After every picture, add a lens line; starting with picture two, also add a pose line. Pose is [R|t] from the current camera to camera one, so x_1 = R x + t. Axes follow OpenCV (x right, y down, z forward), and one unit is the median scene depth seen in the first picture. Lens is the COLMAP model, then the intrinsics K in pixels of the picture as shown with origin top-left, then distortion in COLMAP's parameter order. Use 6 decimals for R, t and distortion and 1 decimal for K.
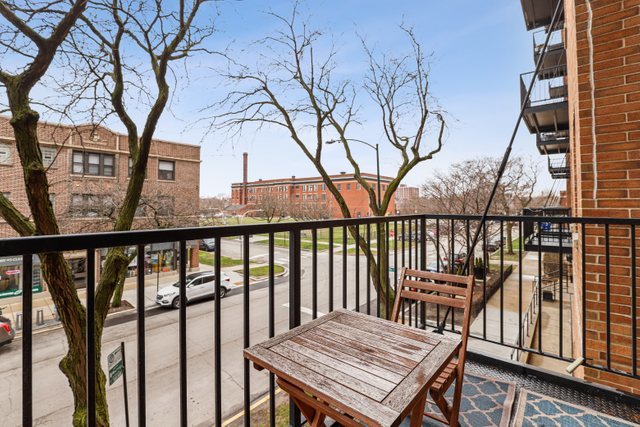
lens RADIAL K [[292.5, 0, 322.9], [0, 292.5, 206.7], [0, 0, 1]] dist [-0.041309, 0.007845]
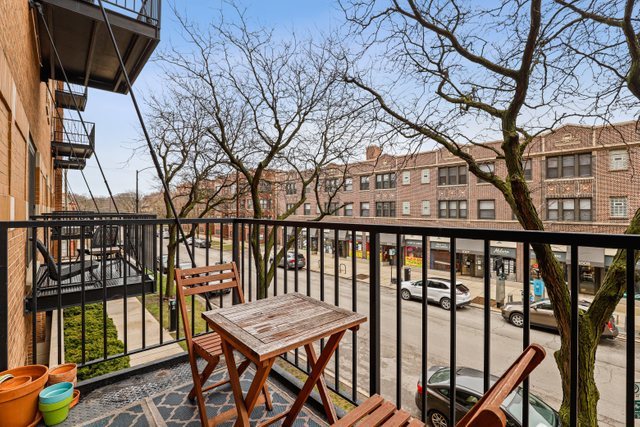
lens RADIAL K [[292.5, 0, 322.9], [0, 292.5, 212.2], [0, 0, 1]] dist [-0.041309, 0.007845]
pose [[-0.137272, 0.002910, -0.990529, 1.170731], [0.007359, 0.999971, 0.001918, 0.000483], [0.990506, -0.007026, -0.137289, 1.129934]]
